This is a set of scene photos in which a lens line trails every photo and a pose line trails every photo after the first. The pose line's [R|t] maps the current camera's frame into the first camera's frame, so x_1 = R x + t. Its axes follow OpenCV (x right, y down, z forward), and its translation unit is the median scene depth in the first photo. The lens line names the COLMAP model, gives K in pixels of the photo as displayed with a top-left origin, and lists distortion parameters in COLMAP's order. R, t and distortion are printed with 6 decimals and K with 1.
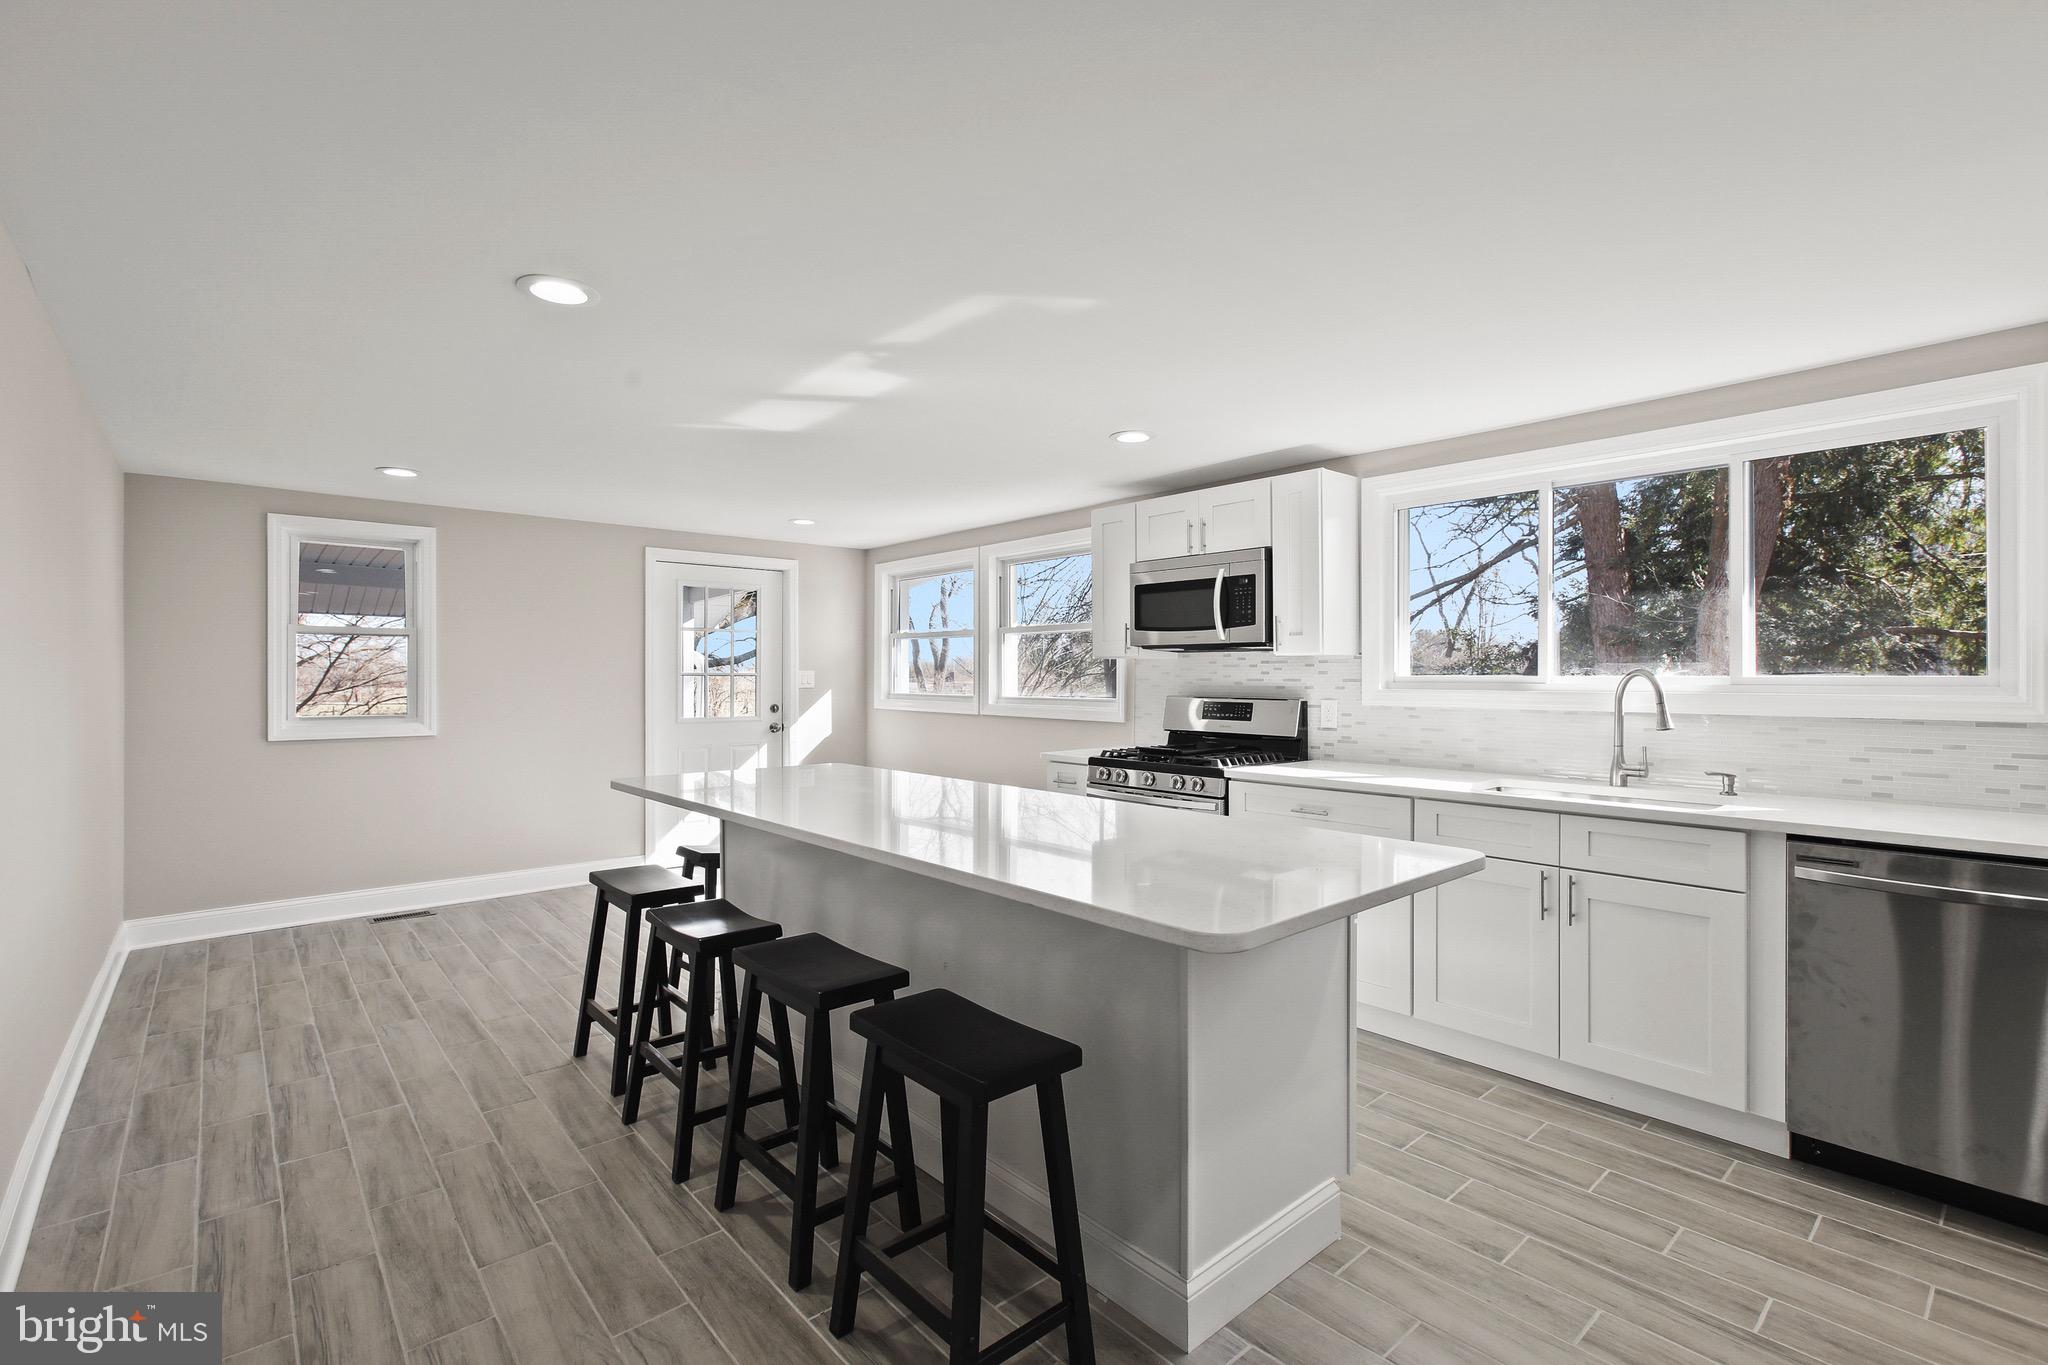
lens RADIAL K [[904.9, 0, 1025.4], [0, 904.9, 674.7], [0, 0, 1]] dist [-0.011942, 0.000597]
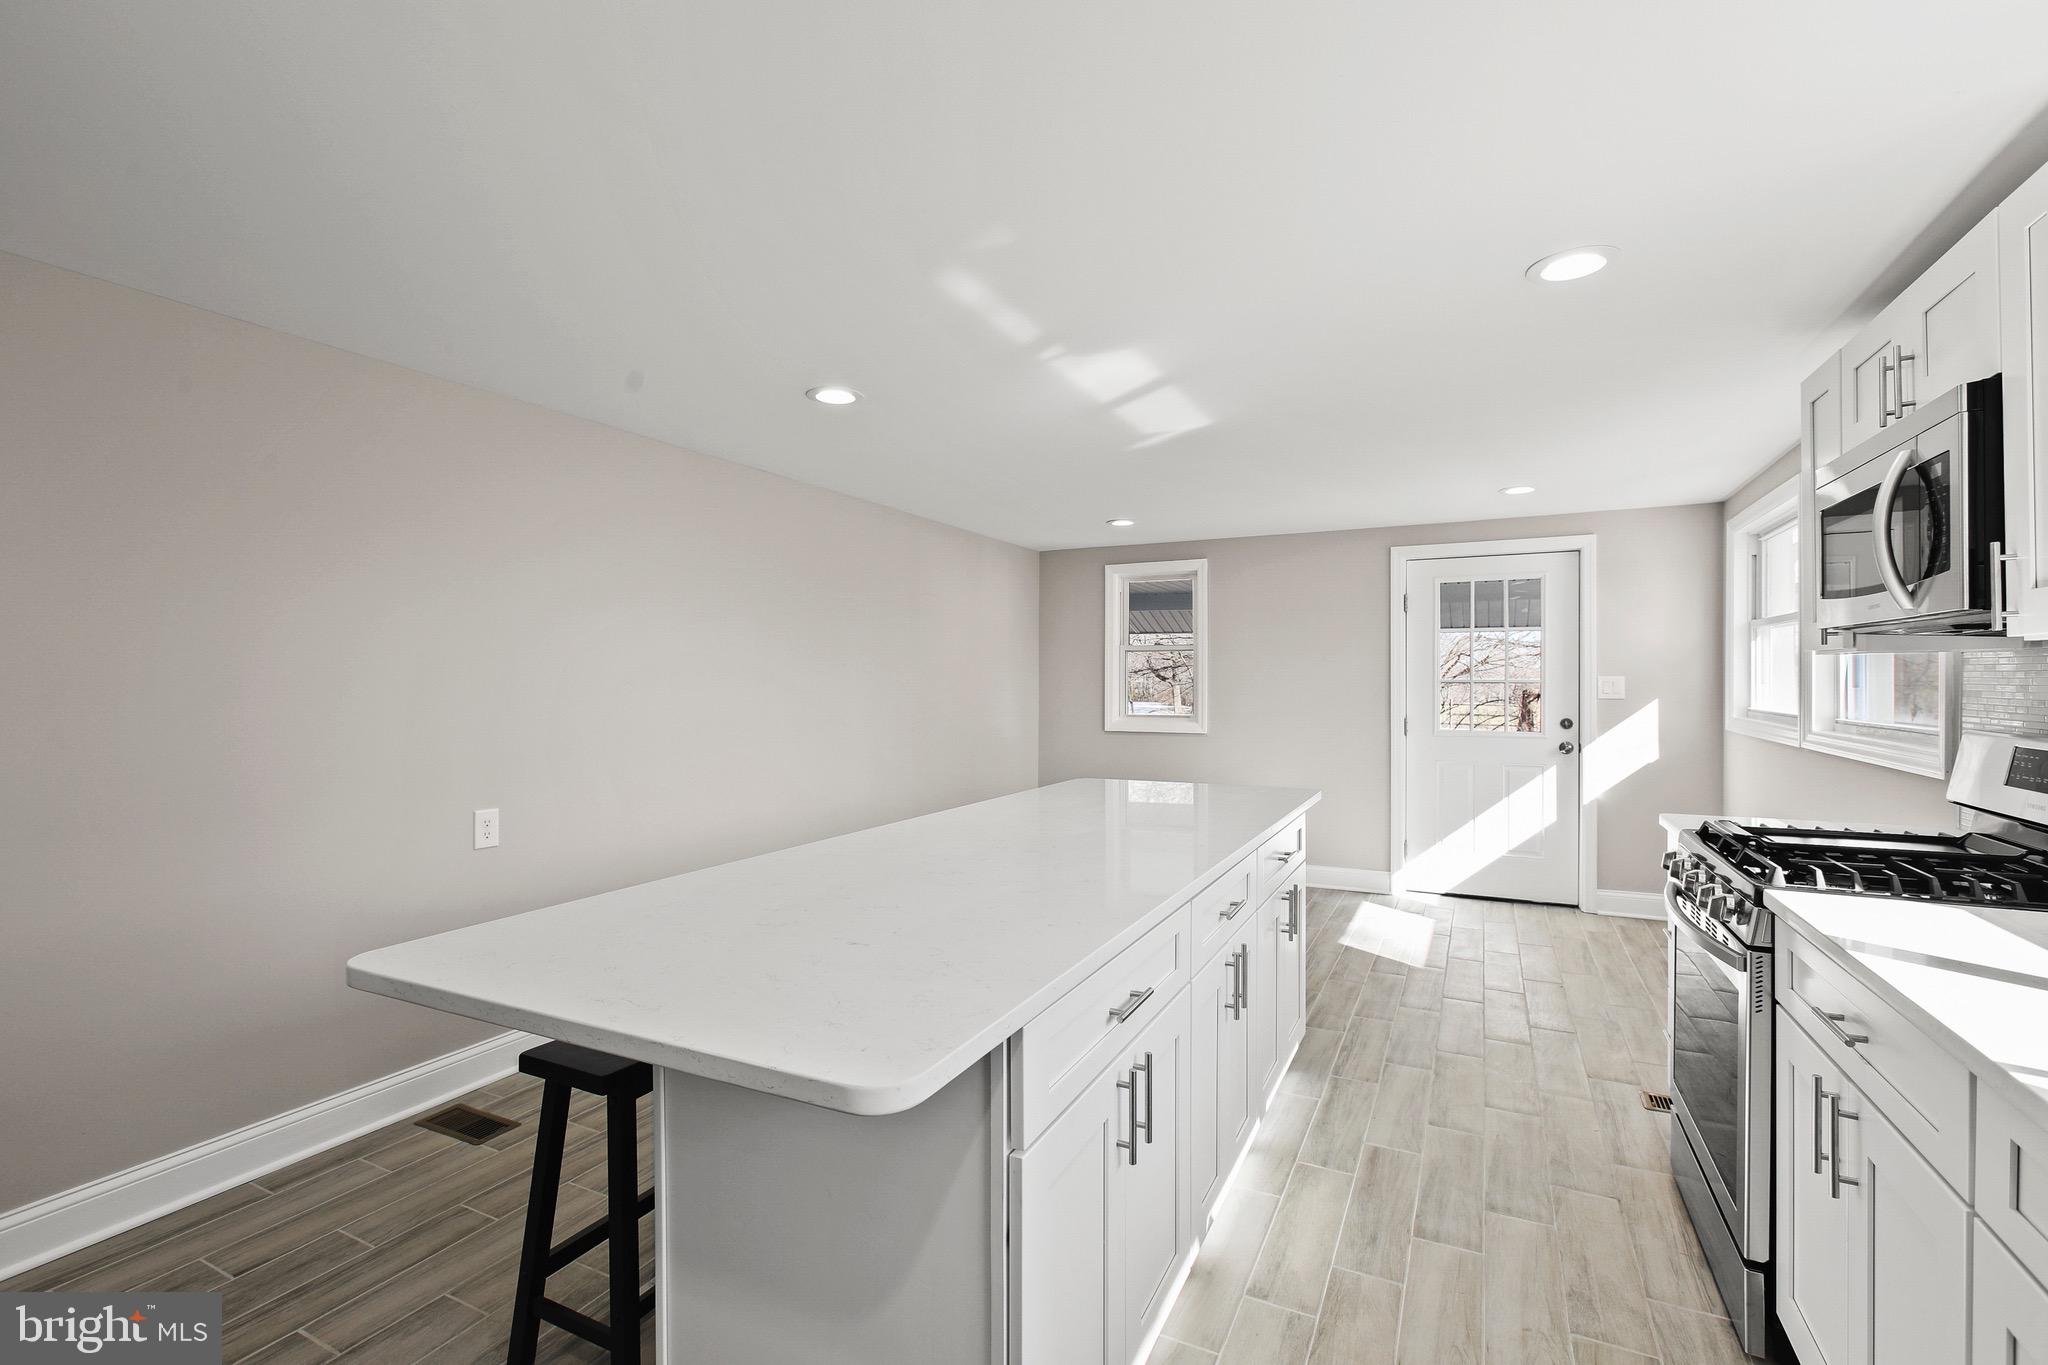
lens RADIAL K [[904.9, 0, 1025.4], [0, 904.9, 674.7], [0, 0, 1]] dist [-0.011942, 0.000597]
pose [[0.373280, -0.004694, -0.927707, 0.695292], [0.003362, 0.999987, -0.003707, -0.010586], [0.927713, -0.001735, 0.373291, 0.627337]]
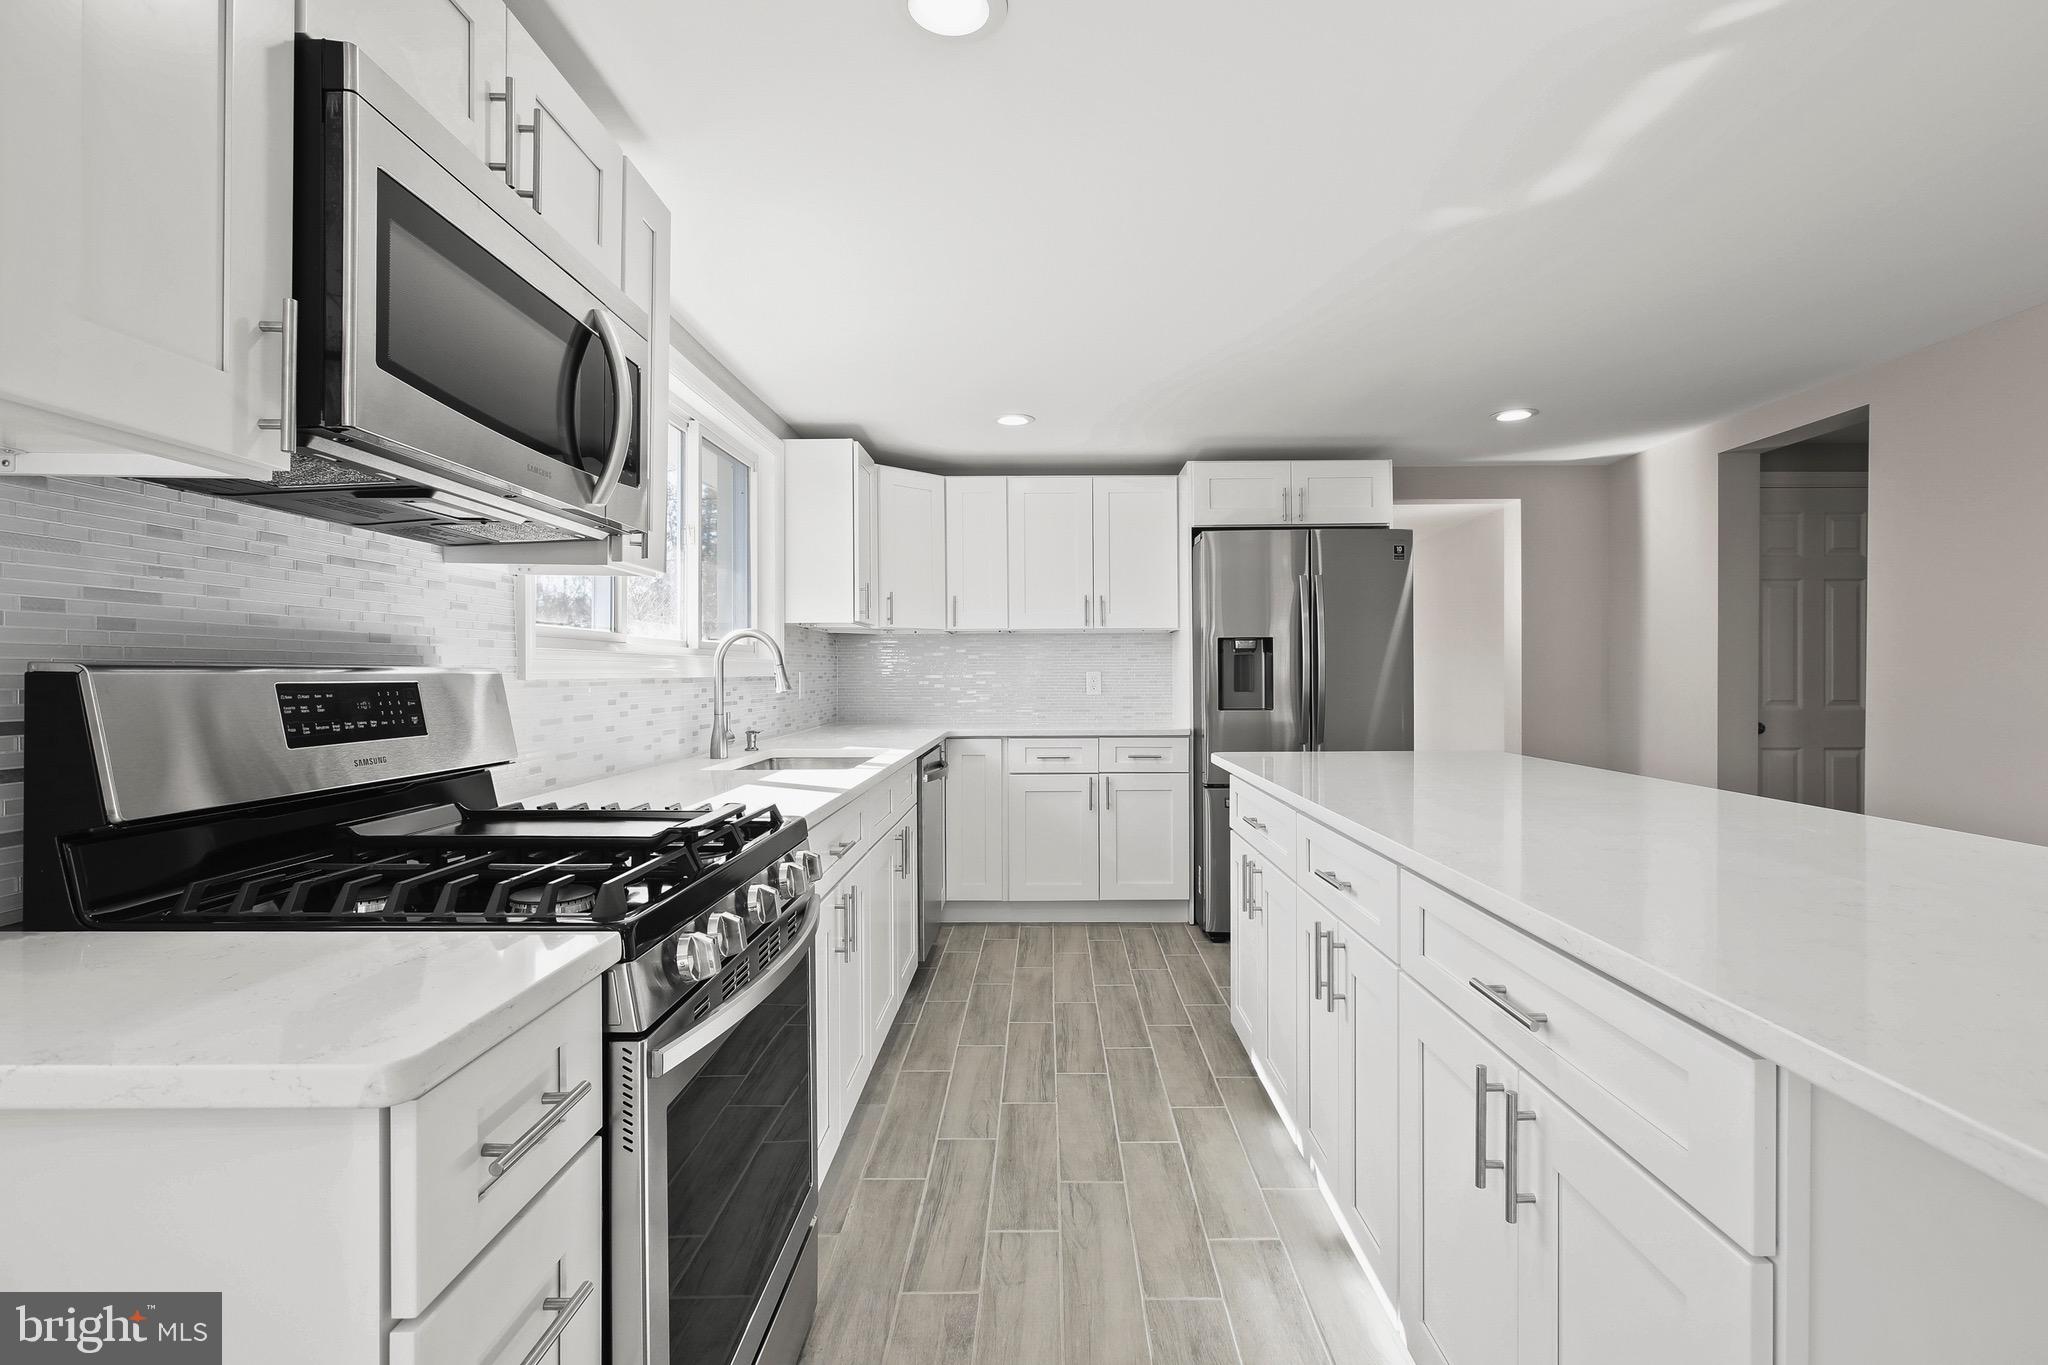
lens RADIAL K [[955.8, 0, 1037.3], [0, 955.8, 673.0], [0, 0, 1]] dist [0.015236, 0.000329]
pose [[-0.745425, -0.002344, 0.666586, -0.257668], [-0.002746, 0.999996, 0.000445, 0.042427], [-0.666584, -0.001498, -0.745428, 1.732286]]
